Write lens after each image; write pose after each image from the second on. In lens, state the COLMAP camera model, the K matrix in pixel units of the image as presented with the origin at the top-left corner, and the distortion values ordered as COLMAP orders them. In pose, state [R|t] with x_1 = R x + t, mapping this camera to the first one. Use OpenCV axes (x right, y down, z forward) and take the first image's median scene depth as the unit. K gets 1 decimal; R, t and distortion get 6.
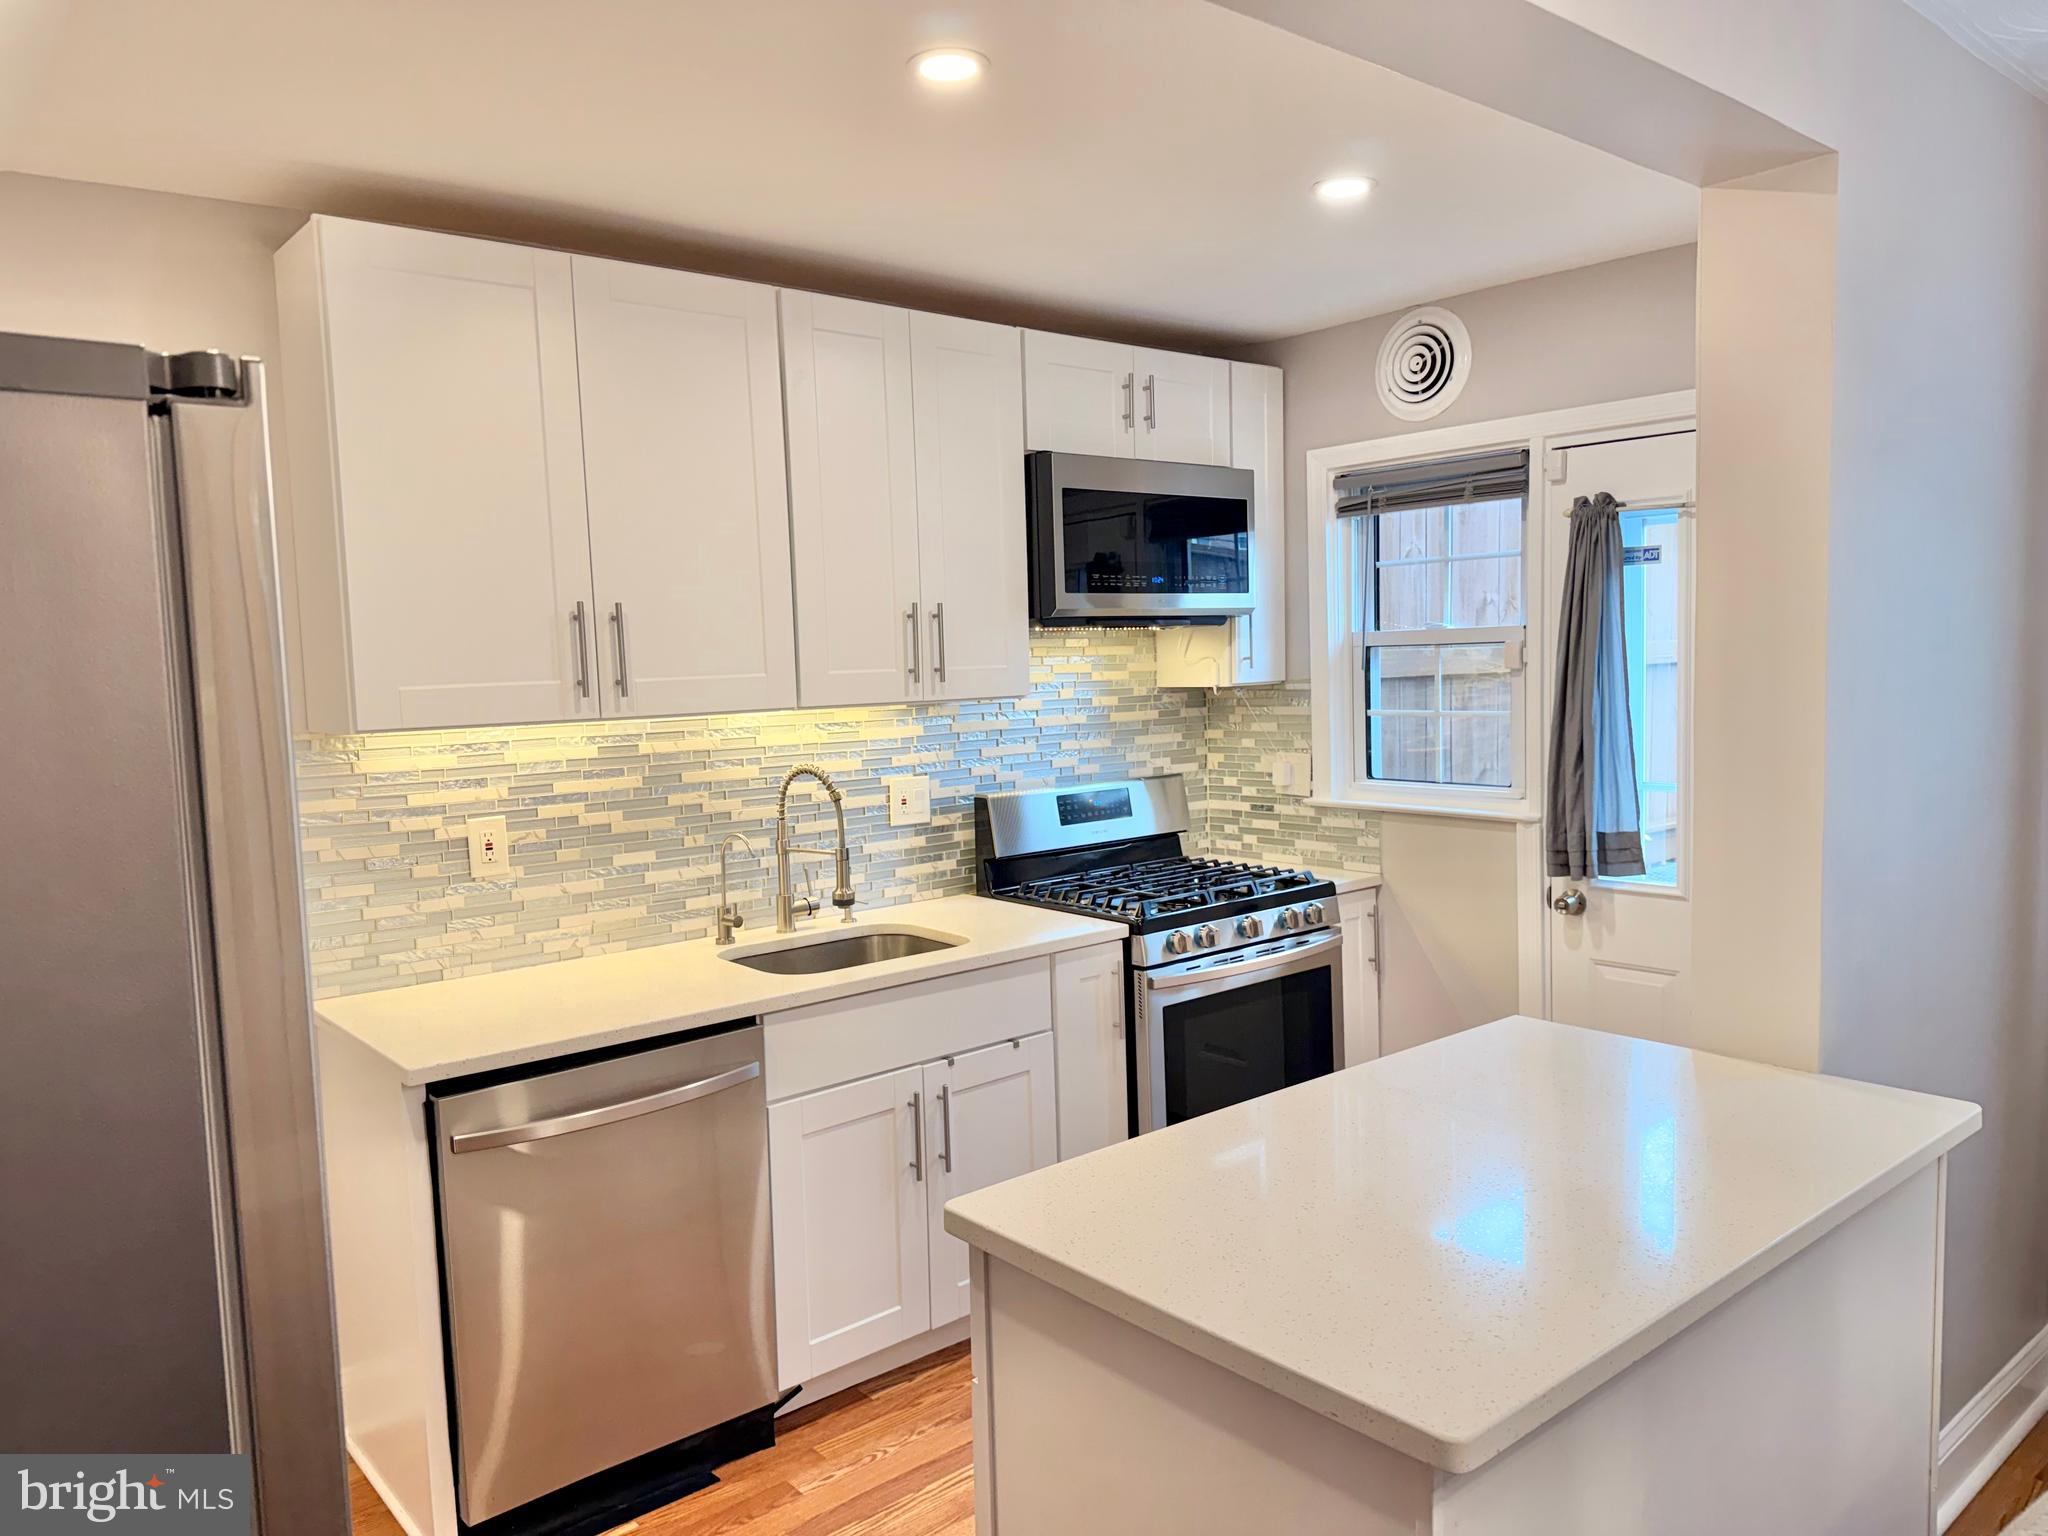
lens RADIAL K [[1426.8, 0, 965.0], [0, 1426.8, 779.1], [0, 0, 1]] dist [0.044693, 0.000182]
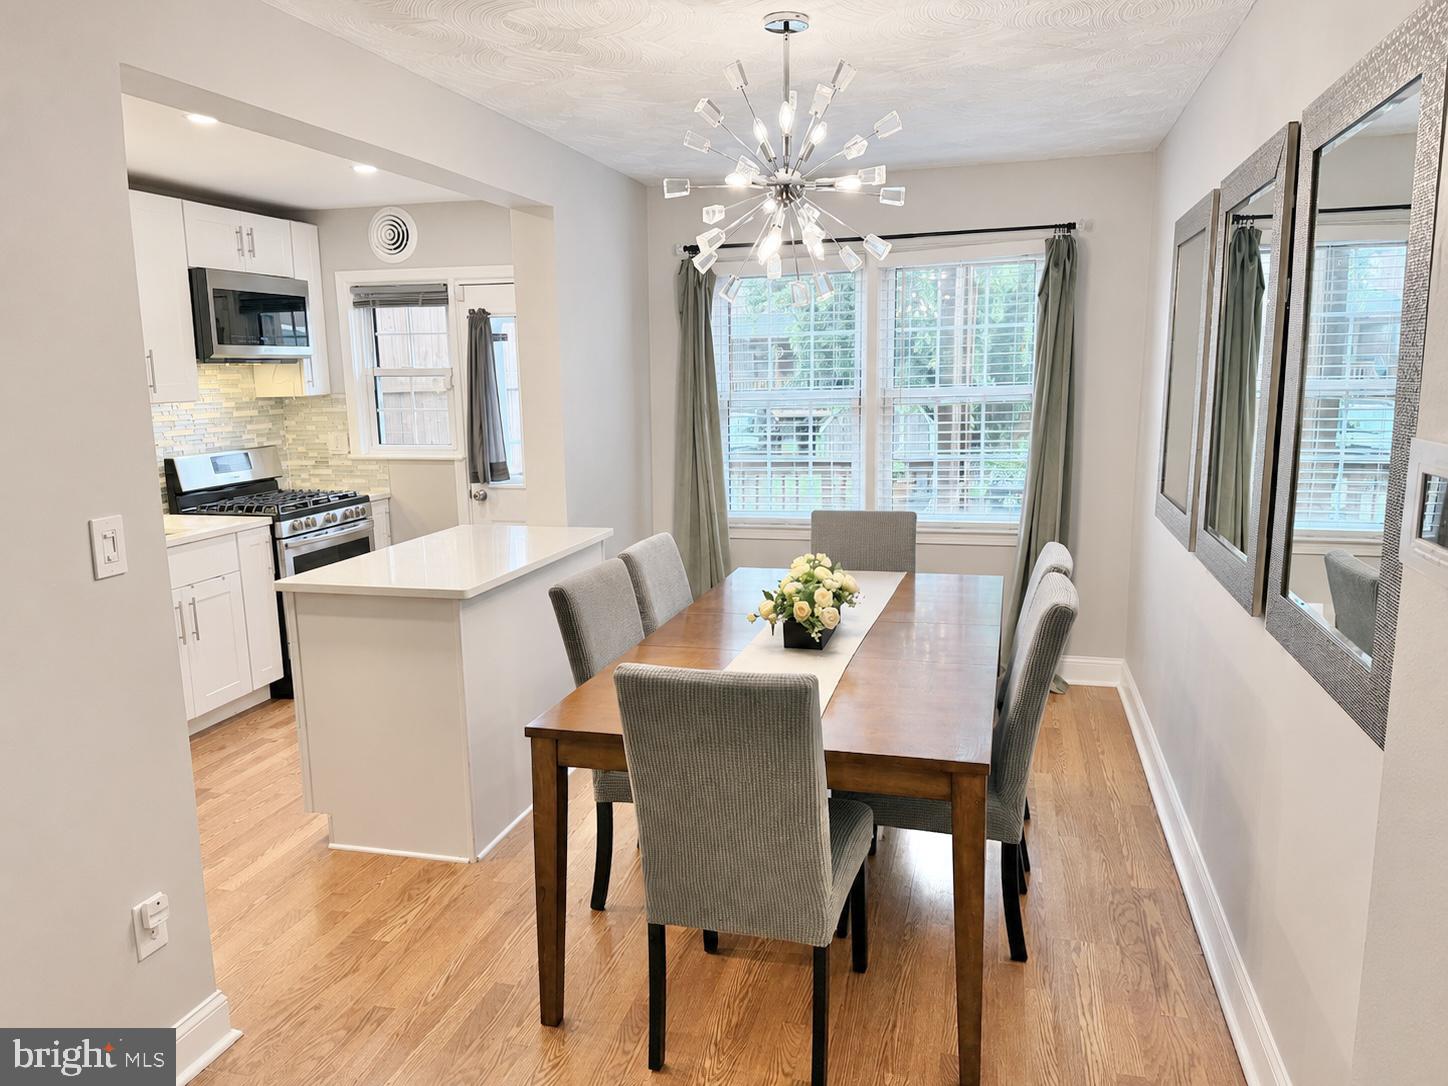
lens RADIAL K [[1041.7, 0, 744.4], [0, 1041.7, 541.5], [0, 0, 1]] dist [-0.003178, -0.004535]
pose [[0.786016, -0.083052, 0.612602, -0.223984], [0.042142, 0.995828, 0.080935, 0.040854], [-0.616768, -0.037800, 0.786237, -0.464550]]
